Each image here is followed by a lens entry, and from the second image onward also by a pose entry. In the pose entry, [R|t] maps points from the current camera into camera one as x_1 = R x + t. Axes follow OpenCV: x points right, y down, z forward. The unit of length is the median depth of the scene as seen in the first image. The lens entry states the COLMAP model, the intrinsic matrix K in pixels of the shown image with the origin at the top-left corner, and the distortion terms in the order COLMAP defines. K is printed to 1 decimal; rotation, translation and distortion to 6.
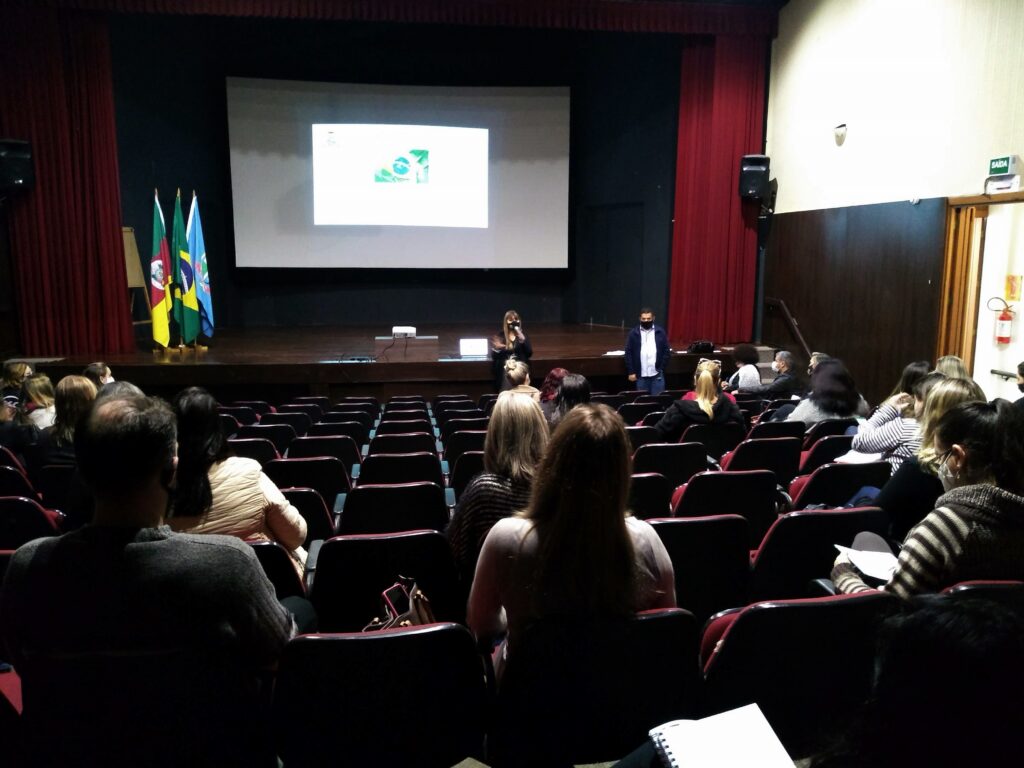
lens RADIAL K [[776.1, 0, 478.8], [0, 776.1, 380.3], [0, 0, 1]] dist [0.001187, 0.000125]
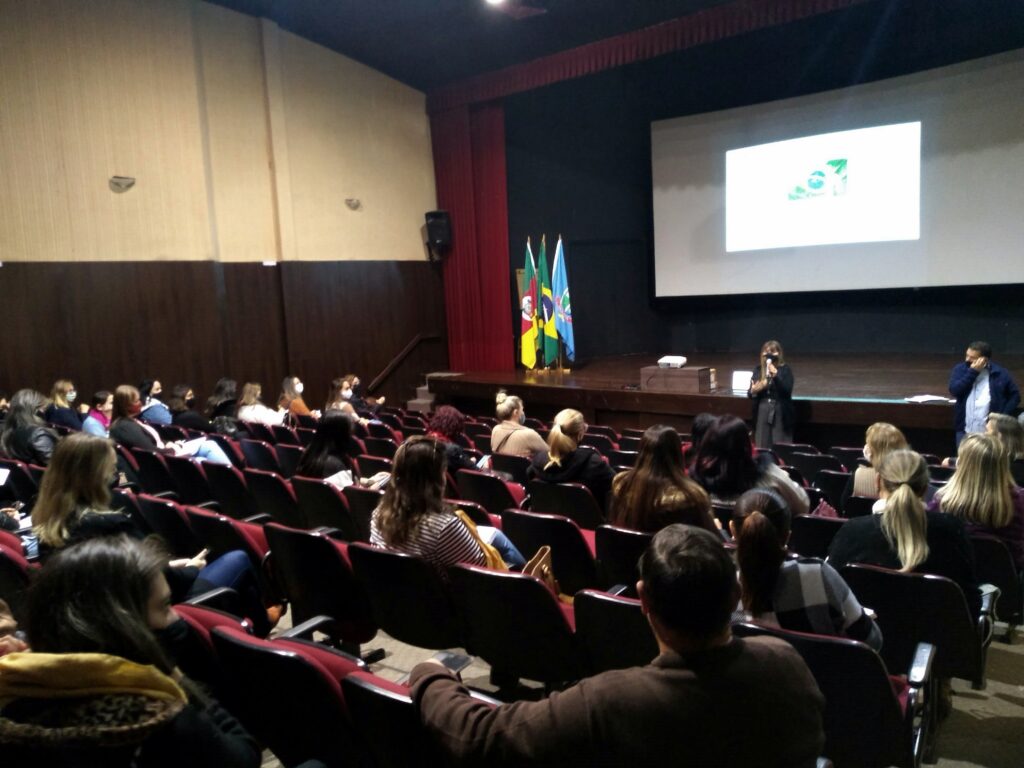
lens RADIAL K [[768.8, 0, 512.0], [0, 768.8, 384.0], [0, 0, 1]] dist [0.027139, -0.081914]
pose [[0.687316, 0.049790, -0.724650, 0.420289], [-0.064487, 0.997891, 0.007400, -0.025498], [0.723490, 0.041644, 0.689078, 0.161529]]
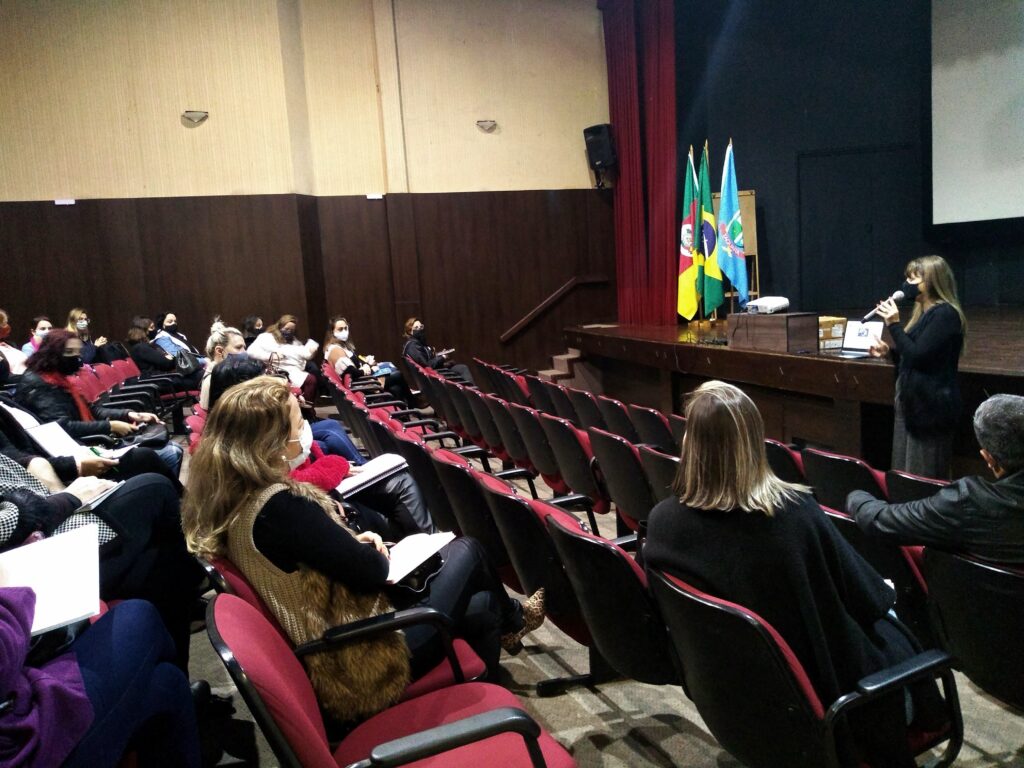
lens RADIAL K [[768.8, 0, 512.0], [0, 768.8, 384.0], [0, 0, 1]] dist [0.027139, -0.081914]
pose [[0.200947, 0.111965, -0.973182, 0.428815], [-0.092766, 0.991157, 0.094878, -0.034056], [0.975200, 0.071213, 0.209557, 0.596188]]
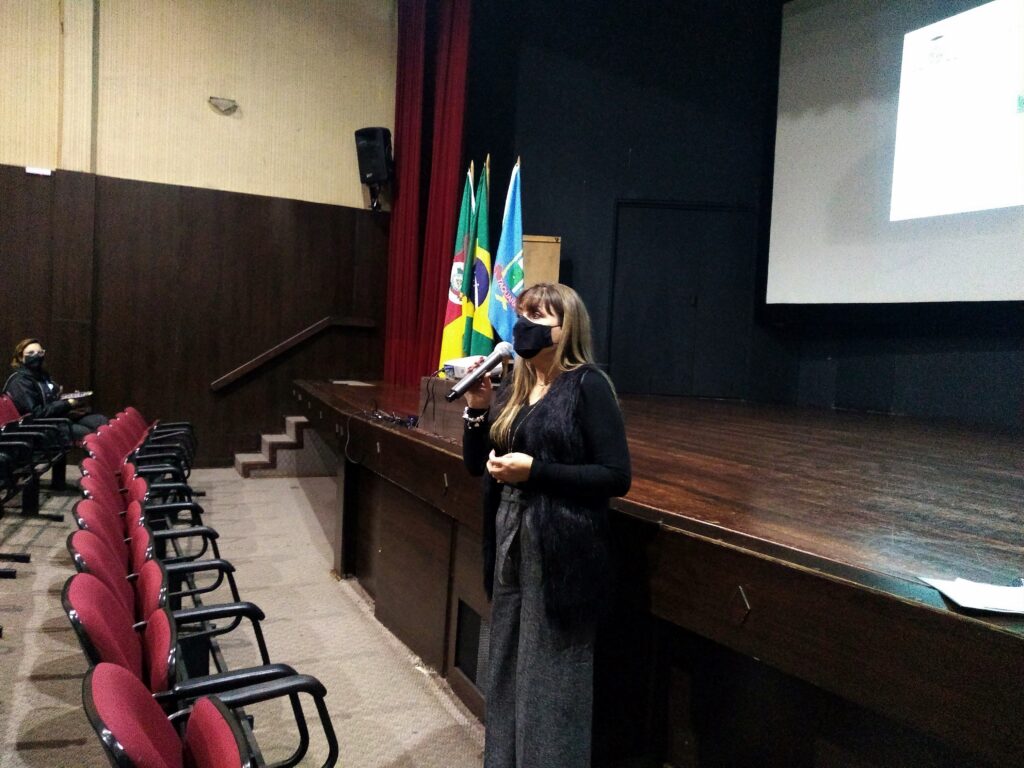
lens RADIAL K [[752.0, 0, 513.1], [0, 752.0, 369.4], [0, 0, 1]] dist [0.006226, -0.069986]
pose [[0.341794, 0.047808, -0.938558, 0.228211], [-0.201344, 0.979240, -0.023442, -0.052603], [0.917953, 0.196985, 0.344324, 0.796636]]
